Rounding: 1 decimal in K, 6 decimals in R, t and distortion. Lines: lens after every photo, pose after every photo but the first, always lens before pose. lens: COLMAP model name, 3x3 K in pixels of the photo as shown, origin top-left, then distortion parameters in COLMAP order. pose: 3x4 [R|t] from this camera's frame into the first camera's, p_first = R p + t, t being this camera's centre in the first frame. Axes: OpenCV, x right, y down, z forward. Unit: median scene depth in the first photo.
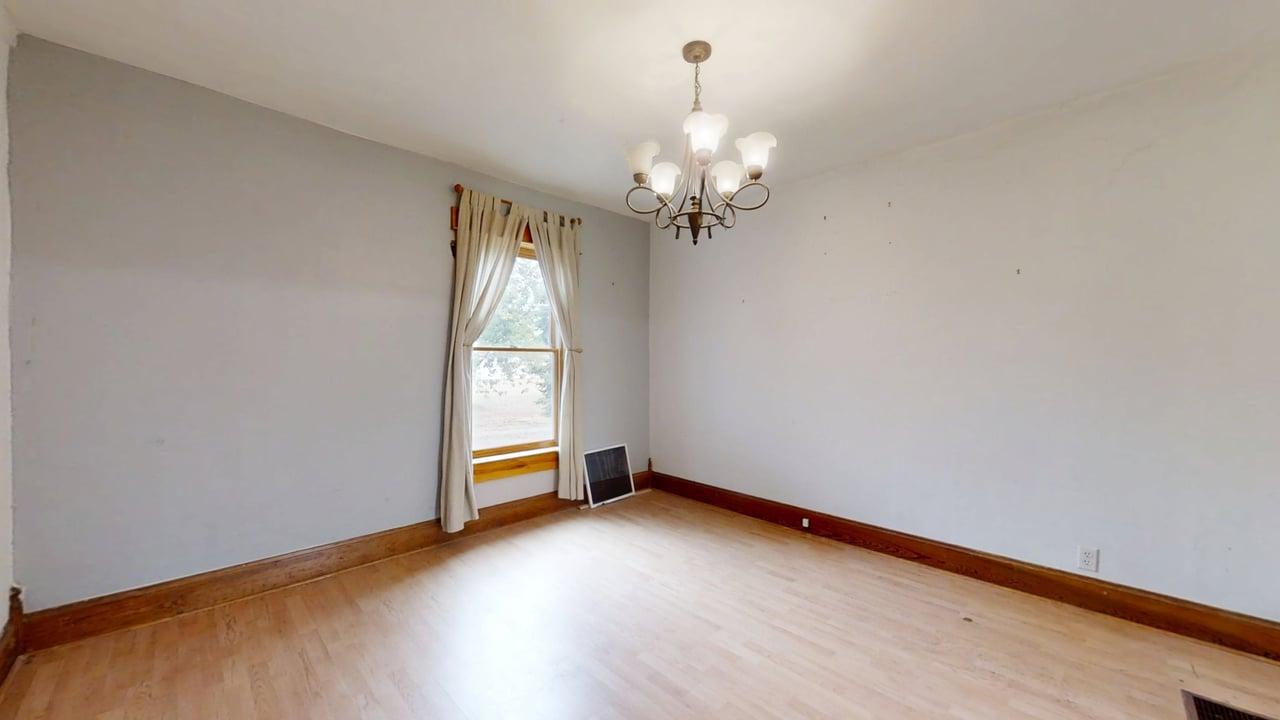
lens RADIAL K [[470.6, 0, 641.3], [0, 470.6, 360.9], [0, 0, 1]] dist [0.002571, -0.000312]
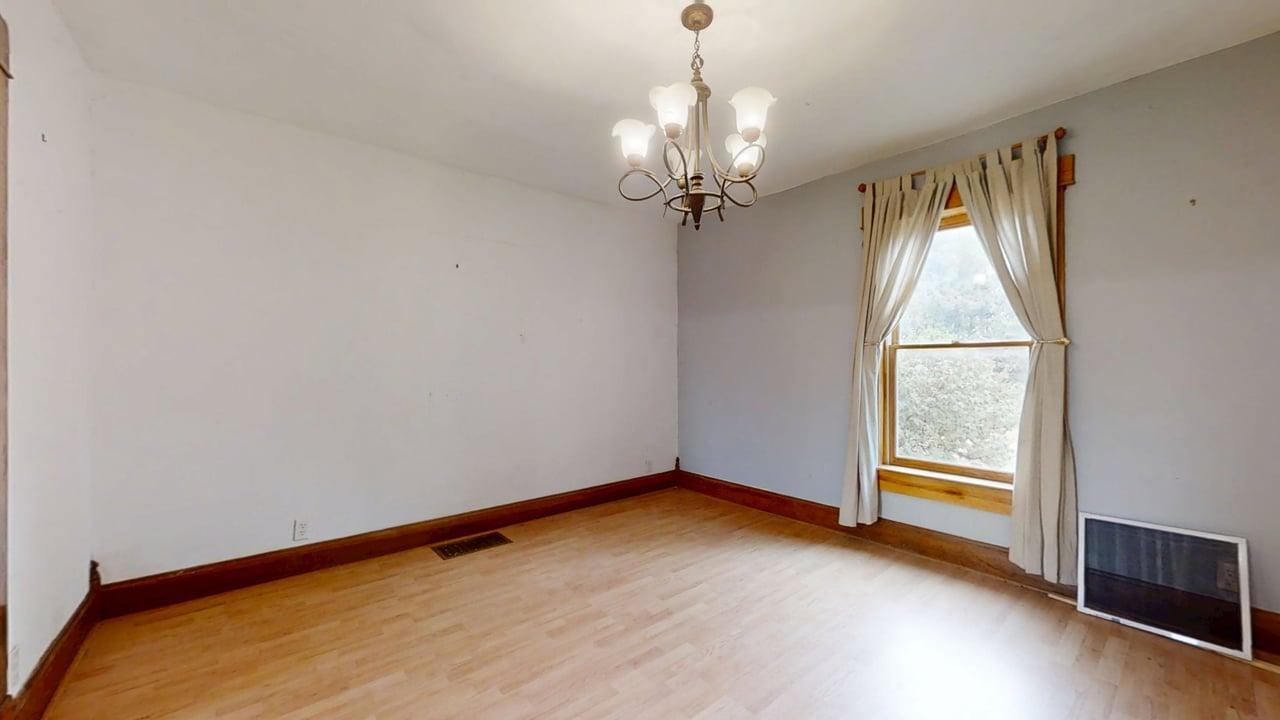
lens RADIAL K [[470.6, 0, 641.3], [0, 470.6, 360.9], [0, 0, 1]] dist [0.002571, -0.000312]
pose [[-0.073072, -0.003742, -0.997320, 0.675432], [0.003955, 0.999984, -0.004042, 0.003539], [0.997319, -0.004240, -0.073056, 0.637975]]
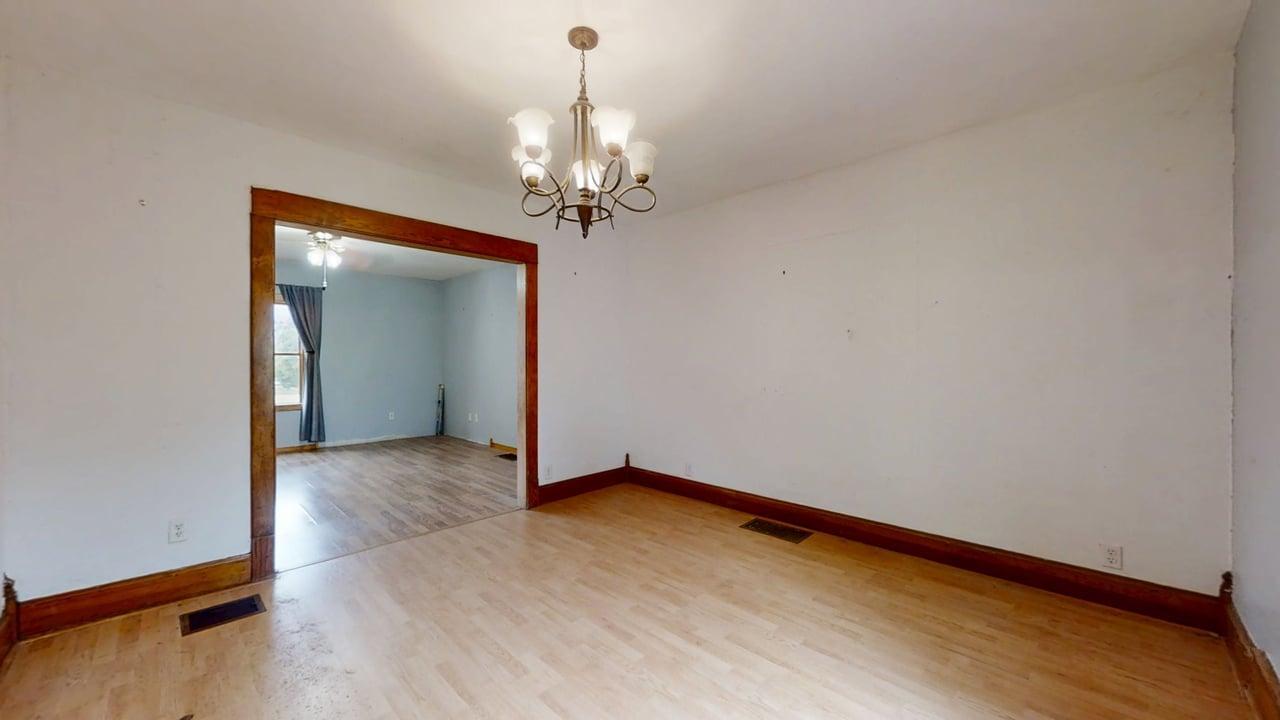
lens RADIAL K [[483.1, 0, 646.9], [0, 483.1, 359.6], [0, 0, 1]] dist [0.000584, -0.000151]
pose [[-0.999606, -0.000254, -0.028056, 0.008695], [-0.000209, 0.999999, -0.001614, 0.002505], [0.028056, -0.001607, -0.999605, 1.315008]]
